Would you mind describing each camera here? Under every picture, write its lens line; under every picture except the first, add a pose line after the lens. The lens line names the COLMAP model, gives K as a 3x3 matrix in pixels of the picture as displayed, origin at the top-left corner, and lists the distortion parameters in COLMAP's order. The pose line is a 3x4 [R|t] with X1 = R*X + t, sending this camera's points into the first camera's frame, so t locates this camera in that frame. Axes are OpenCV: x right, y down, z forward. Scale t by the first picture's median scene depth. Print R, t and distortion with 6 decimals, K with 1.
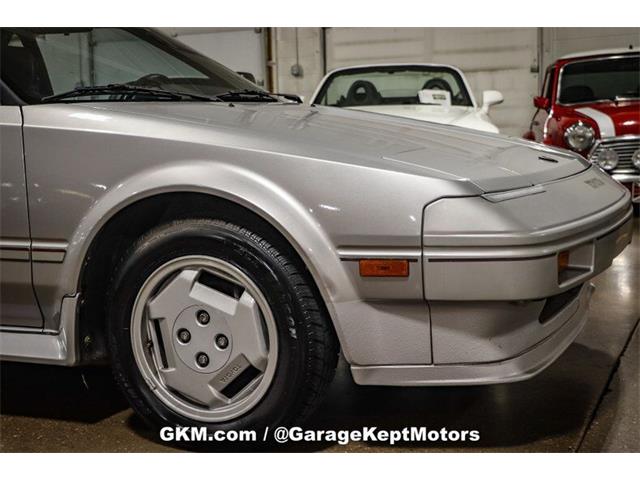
lens RADIAL K [[922.7, 0, 320.4], [0, 922.7, 241.7], [0, 0, 1]] dist [0.089539, 0.096405]
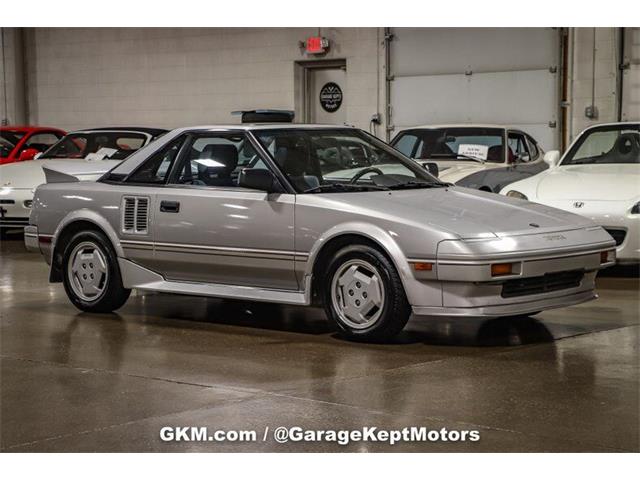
lens RADIAL K [[1460.7, 0, 318.3], [0, 1460.7, 239.6], [0, 0, 1]] dist [0.391689, 0.659756]
pose [[0.951022, 0.043850, -0.305996, 0.918682], [-0.059863, 0.997274, -0.043140, 0.130636], [0.303270, 0.059345, 0.951055, -2.625886]]
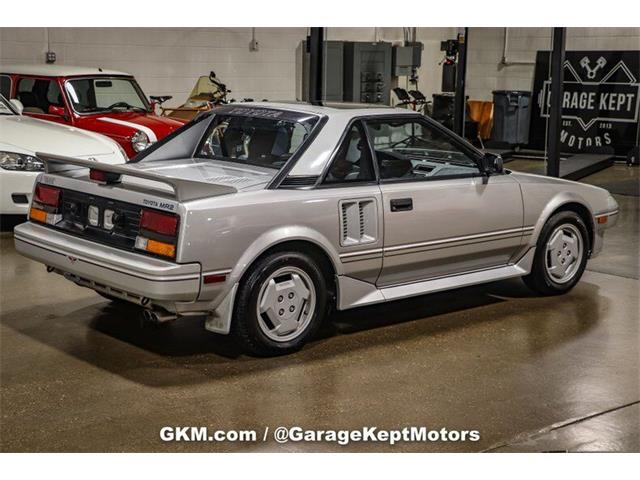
lens RADIAL K [[1071.5, 0, 318.1], [0, 1071.5, 240.6], [0, 0, 1]] dist [0.170251, 0.163544]
pose [[0.430748, -0.124938, 0.893782, -3.302176], [0.088956, 0.991426, 0.095716, -0.307404], [-0.898078, 0.038278, 0.438168, 0.219266]]
